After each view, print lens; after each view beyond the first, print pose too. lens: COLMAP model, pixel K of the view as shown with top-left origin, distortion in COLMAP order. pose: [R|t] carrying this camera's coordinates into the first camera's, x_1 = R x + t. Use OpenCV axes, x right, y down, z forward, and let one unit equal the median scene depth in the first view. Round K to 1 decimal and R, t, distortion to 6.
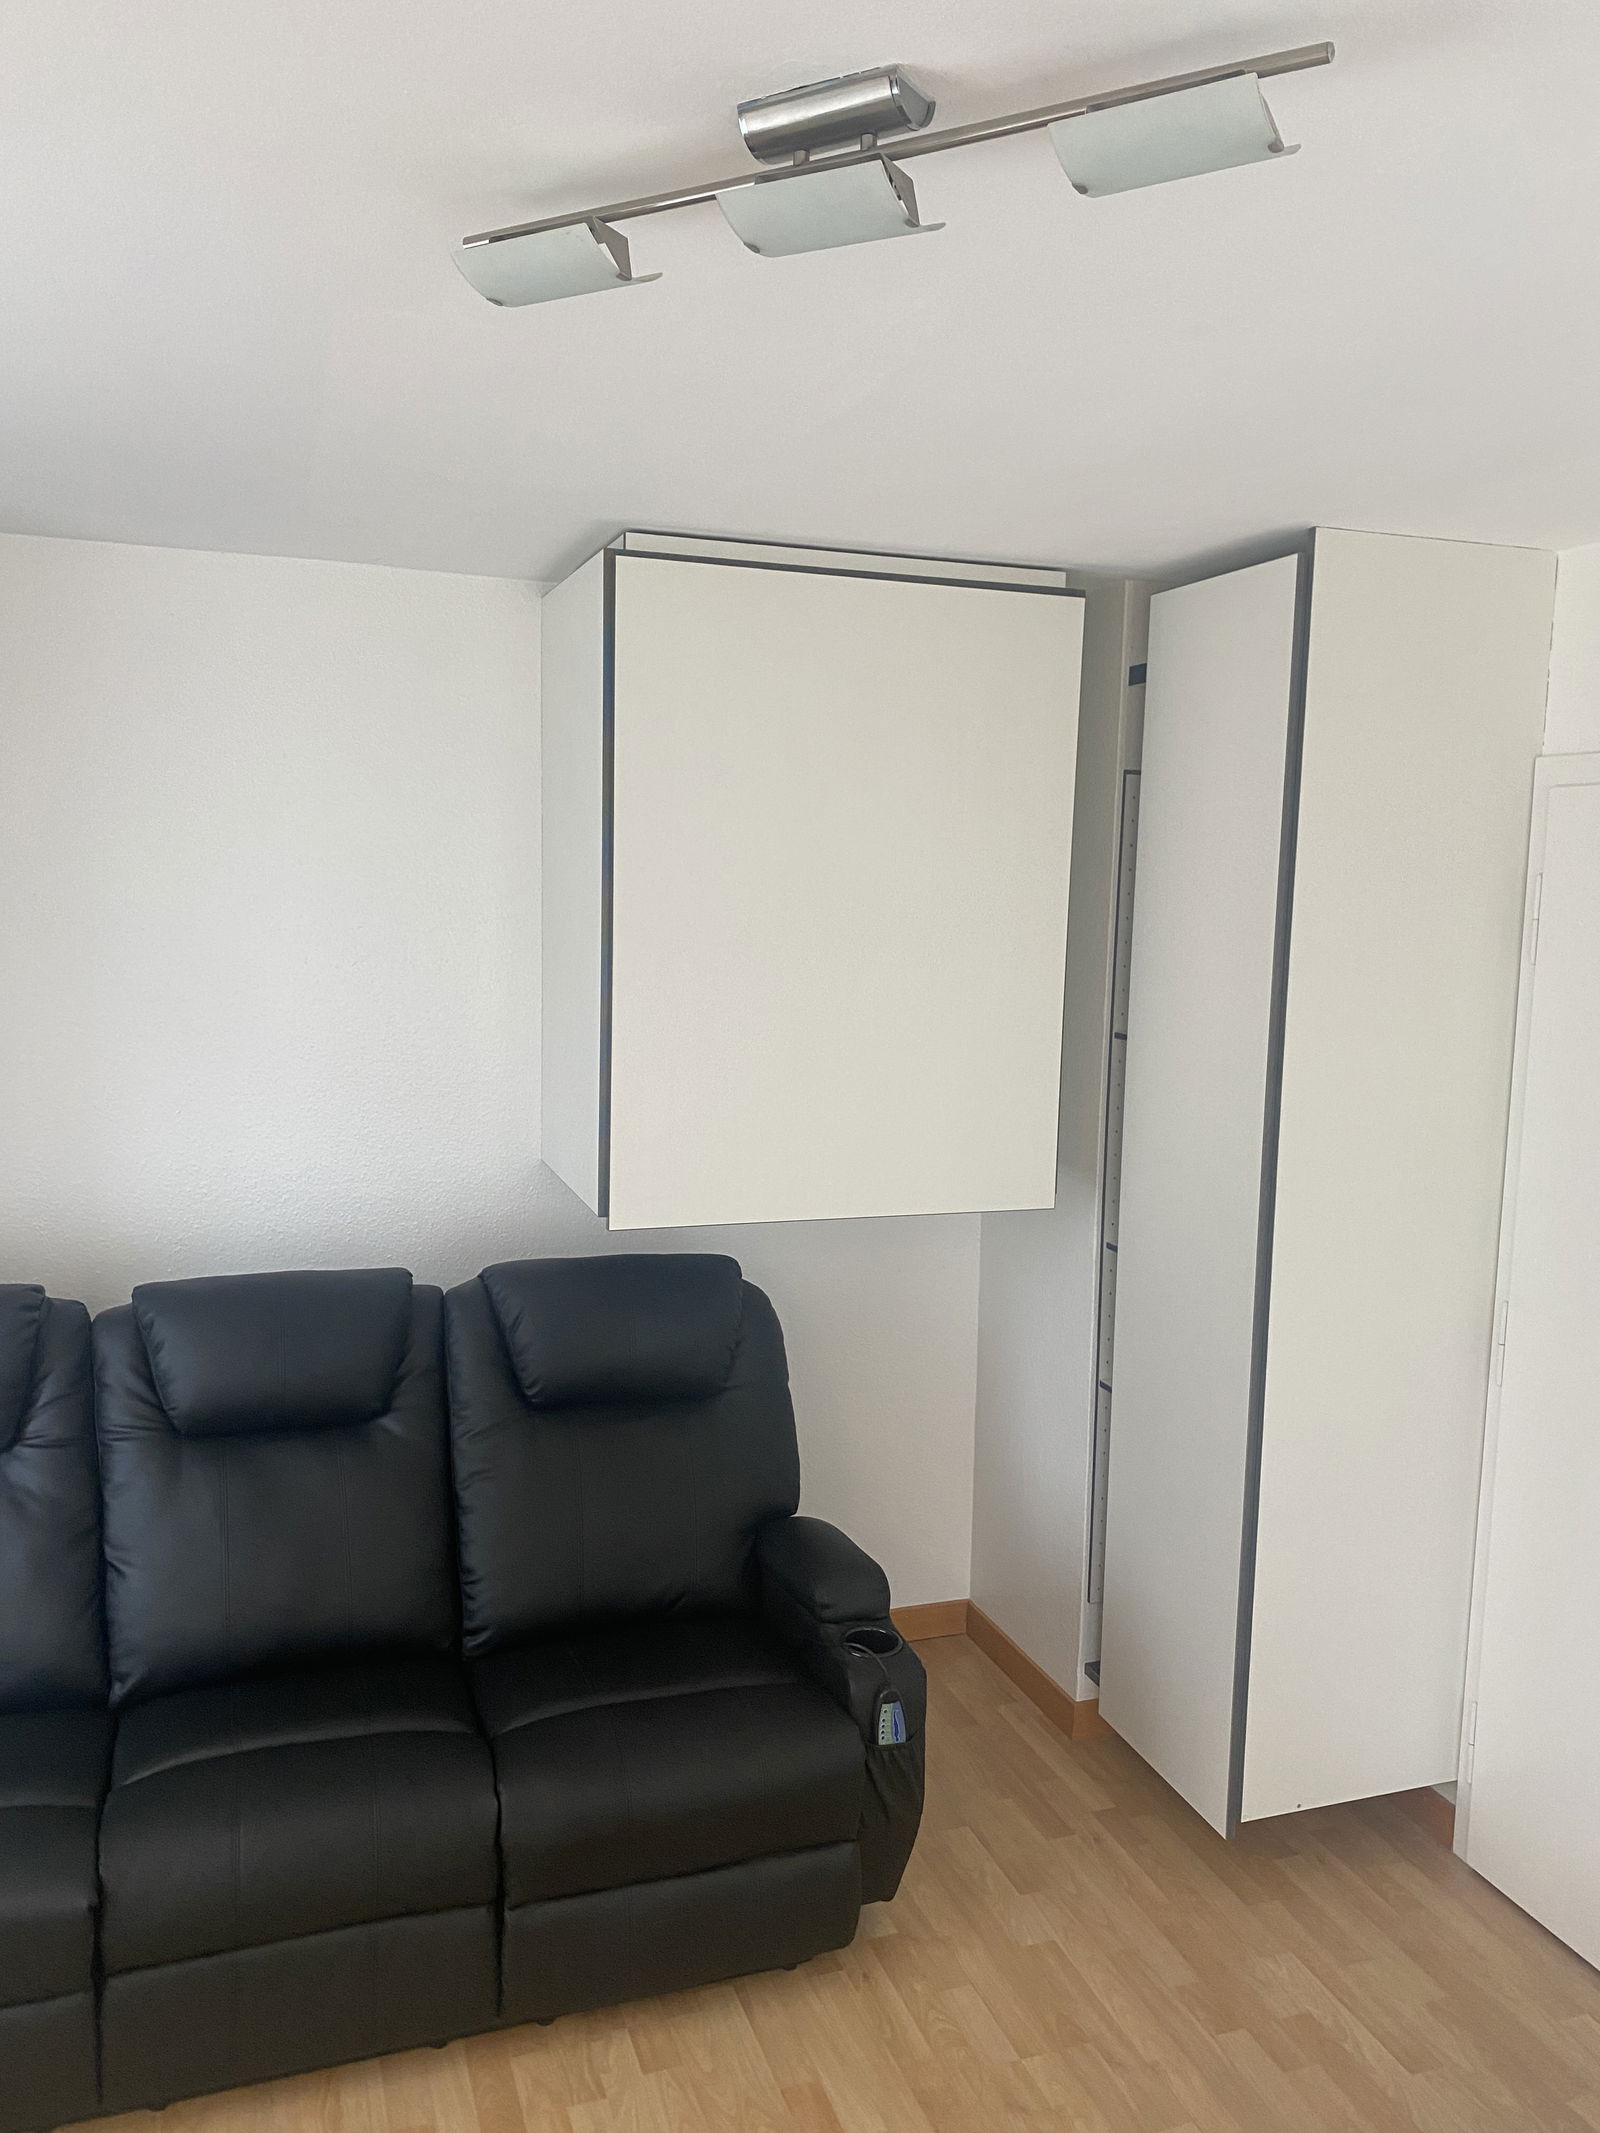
lens RADIAL K [[1640.2, 0, 805.9], [0, 1640.2, 1056.6], [0, 0, 1]] dist [0.034503, -0.024429]
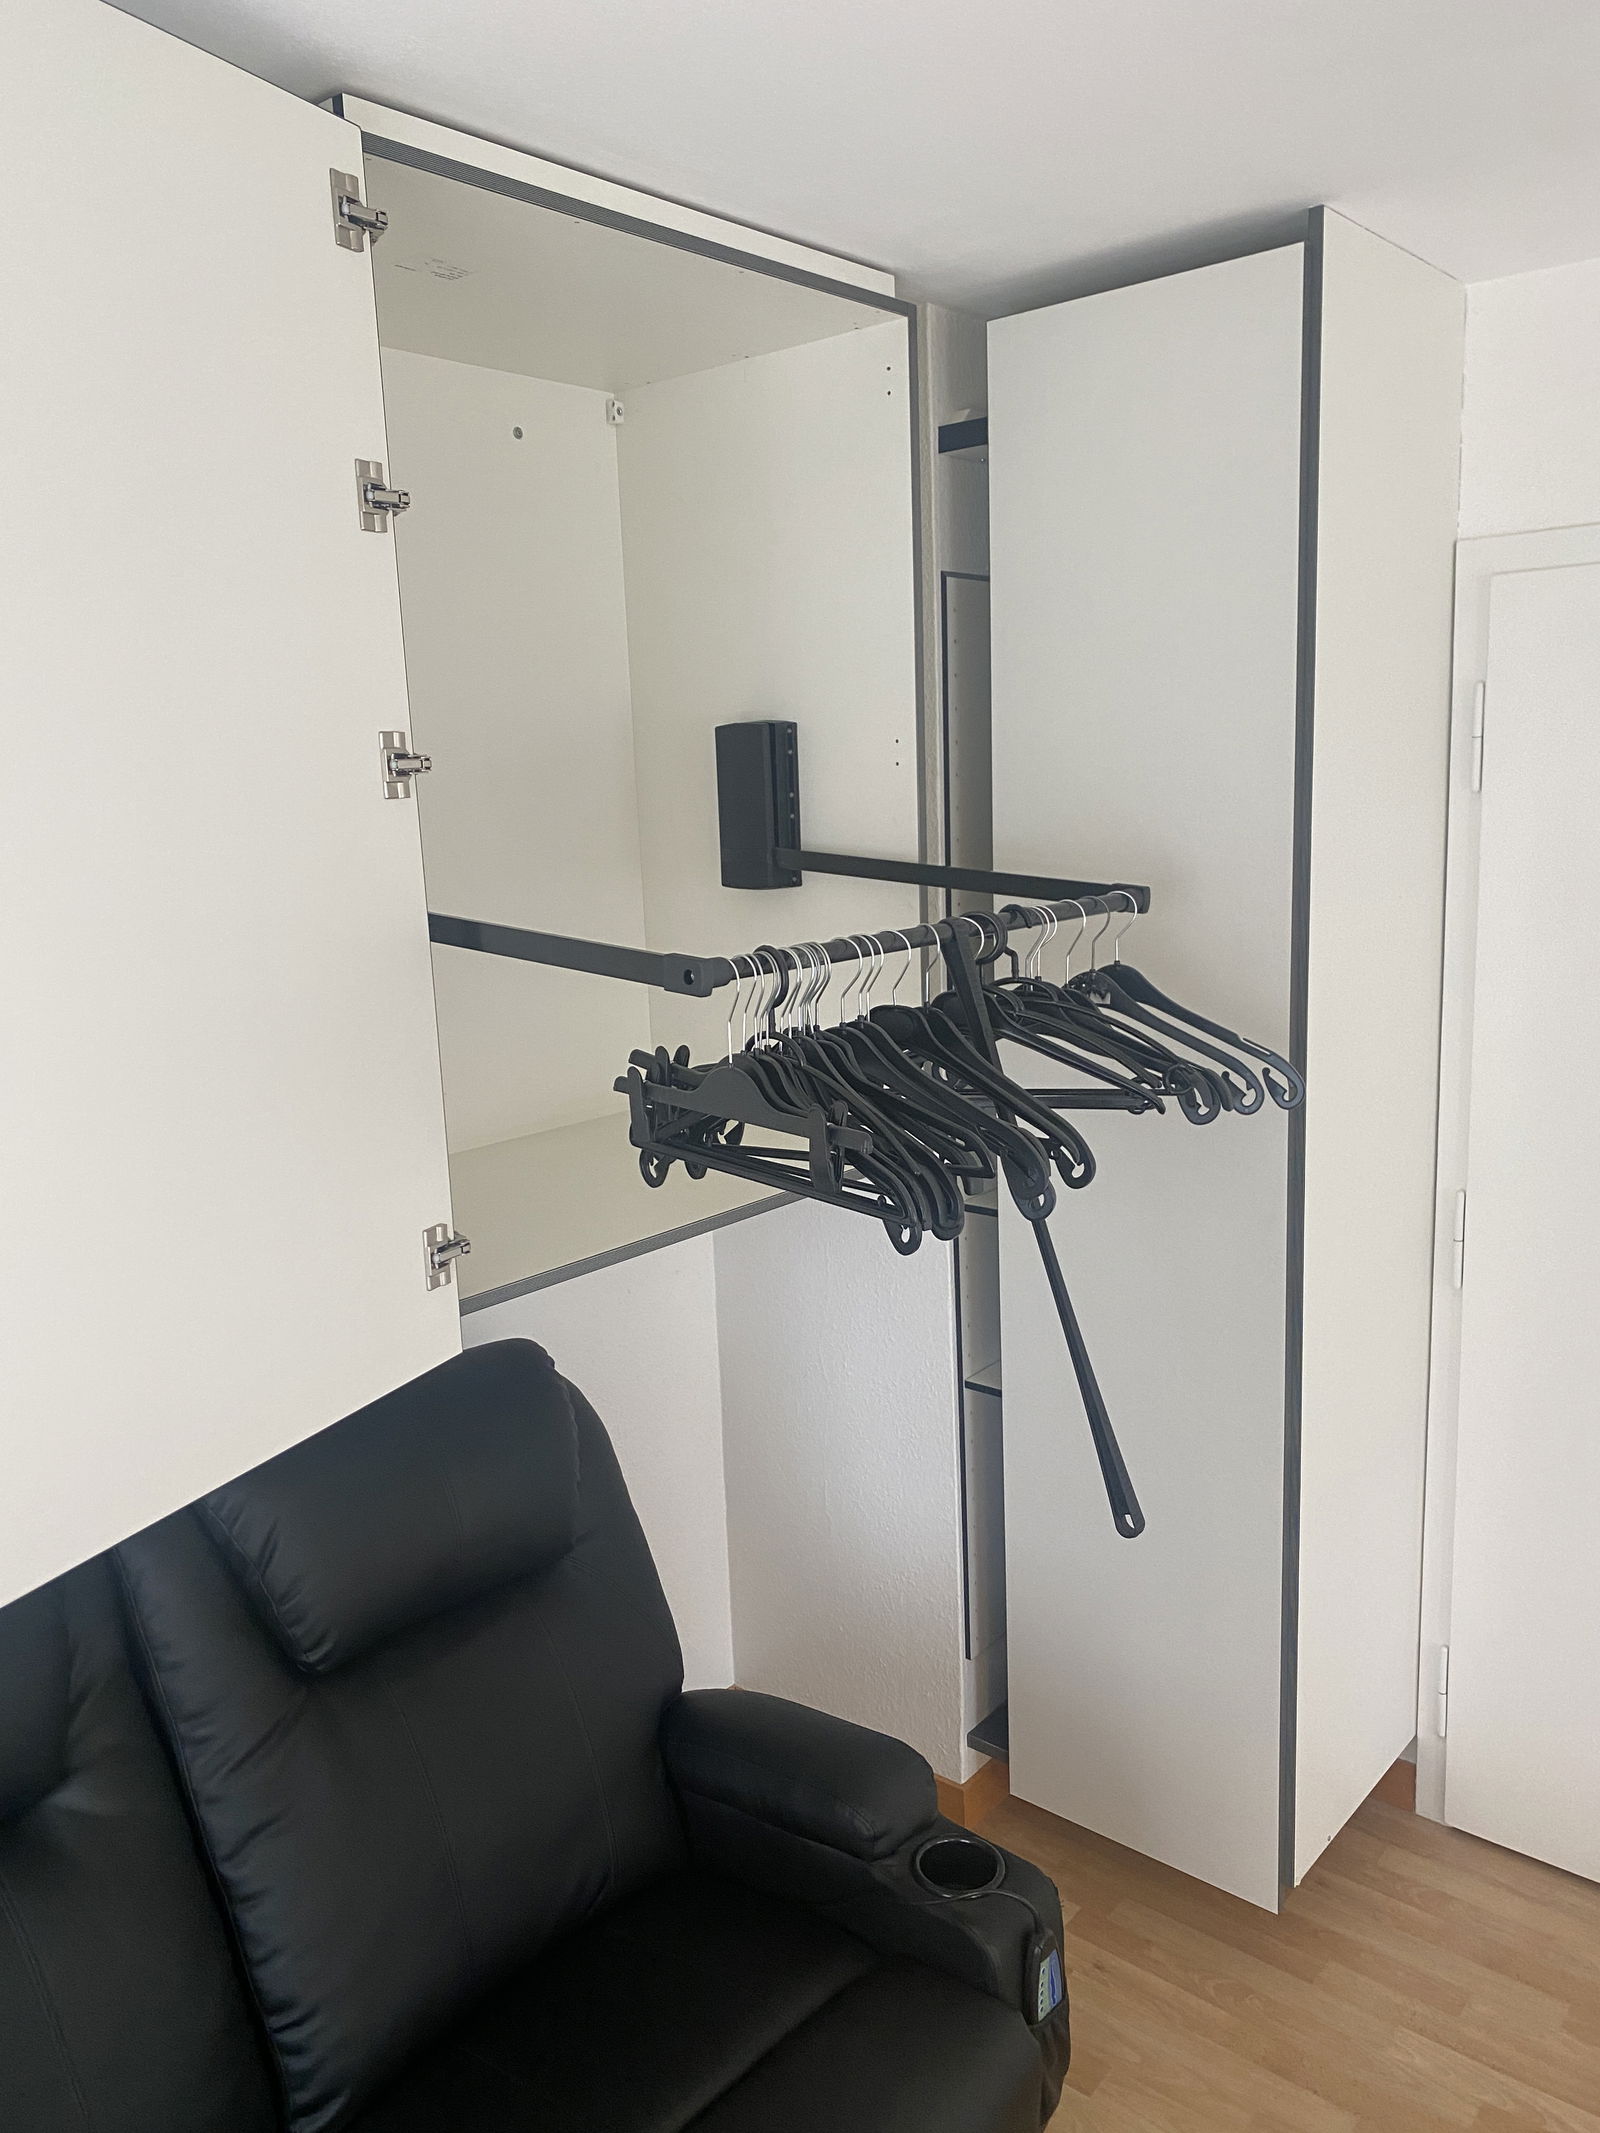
lens RADIAL K [[1640.2, 0, 800.9], [0, 1640.2, 1063.5], [0, 0, 1]] dist [0.034503, -0.024429]
pose [[0.862911, -0.144920, 0.484131, -0.280629], [0.114476, 0.989152, 0.092051, -0.035845], [-0.492219, -0.024010, 0.870140, 0.434784]]
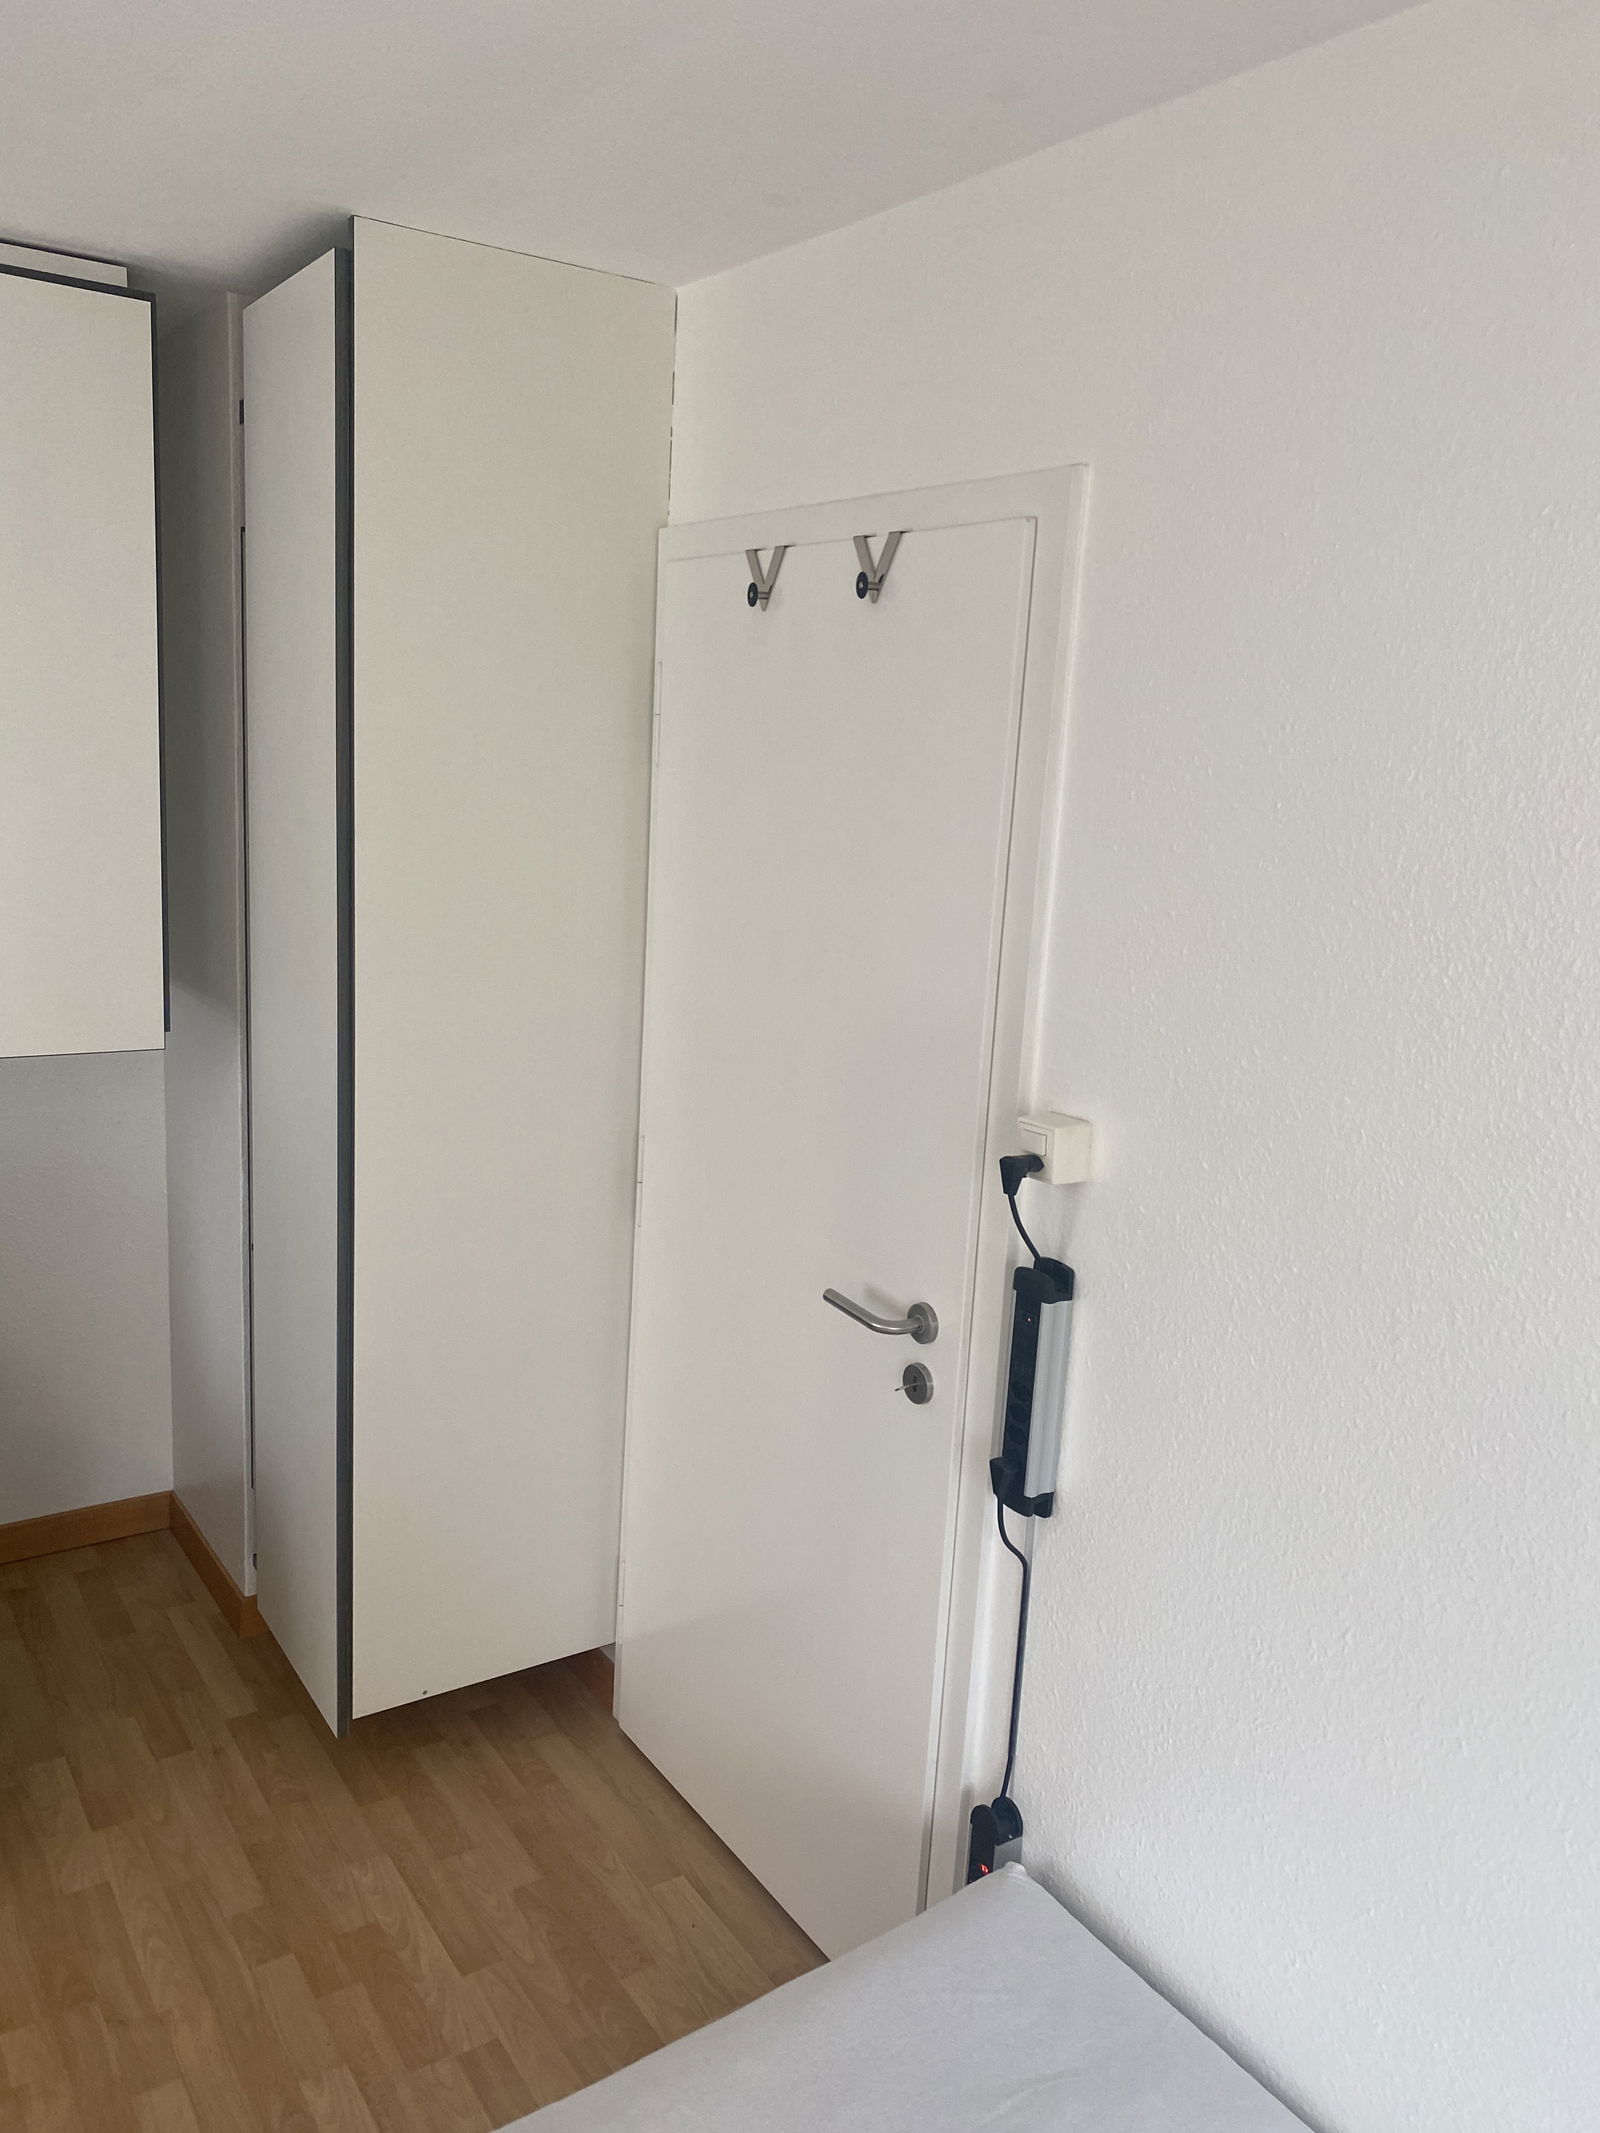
lens RADIAL K [[1640.2, 0, 801.2], [0, 1640.2, 1057.9], [0, 0, 1]] dist [0.034503, -0.024429]
pose [[0.969795, -0.021823, 0.242944, 0.294644], [0.000769, 0.996258, 0.086420, 0.026389], [-0.243921, -0.083623, 0.966183, 0.101242]]
